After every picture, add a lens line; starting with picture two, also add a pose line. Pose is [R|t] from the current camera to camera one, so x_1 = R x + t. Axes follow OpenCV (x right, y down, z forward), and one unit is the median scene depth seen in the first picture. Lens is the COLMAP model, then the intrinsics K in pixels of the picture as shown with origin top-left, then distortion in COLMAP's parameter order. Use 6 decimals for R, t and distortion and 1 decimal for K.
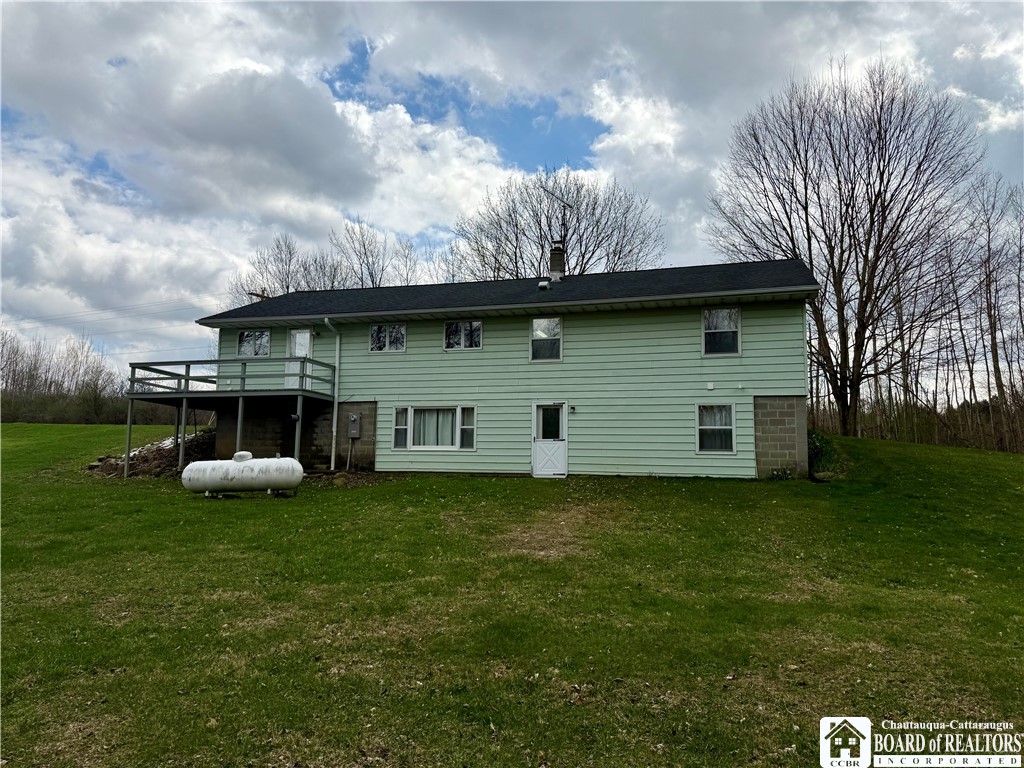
lens RADIAL K [[700.1, 0, 512.0], [0, 700.1, 384.0], [0, 0, 1]] dist [0.081837, 0.000206]
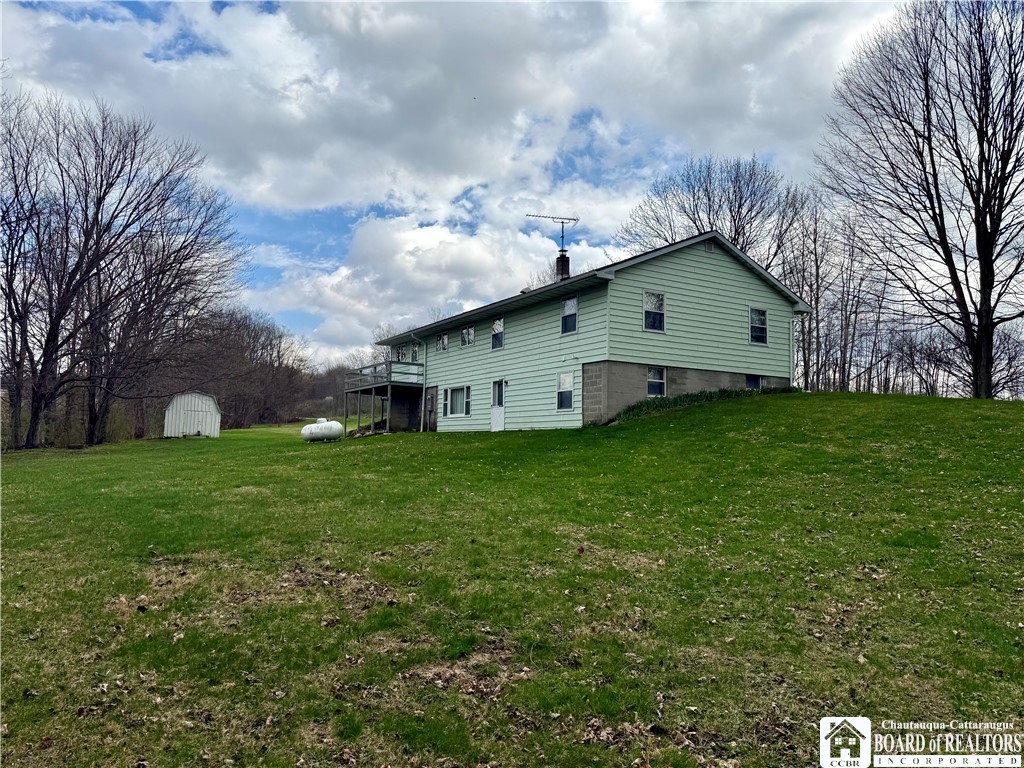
lens RADIAL K [[700.1, 0, 512.0], [0, 700.1, 384.0], [0, 0, 1]] dist [0.081837, 0.000206]
pose [[0.777330, -0.056215, -0.626577, 0.933699], [0.057567, 0.998177, -0.018136, 0.062410], [0.626454, -0.021973, 0.779149, -0.047269]]
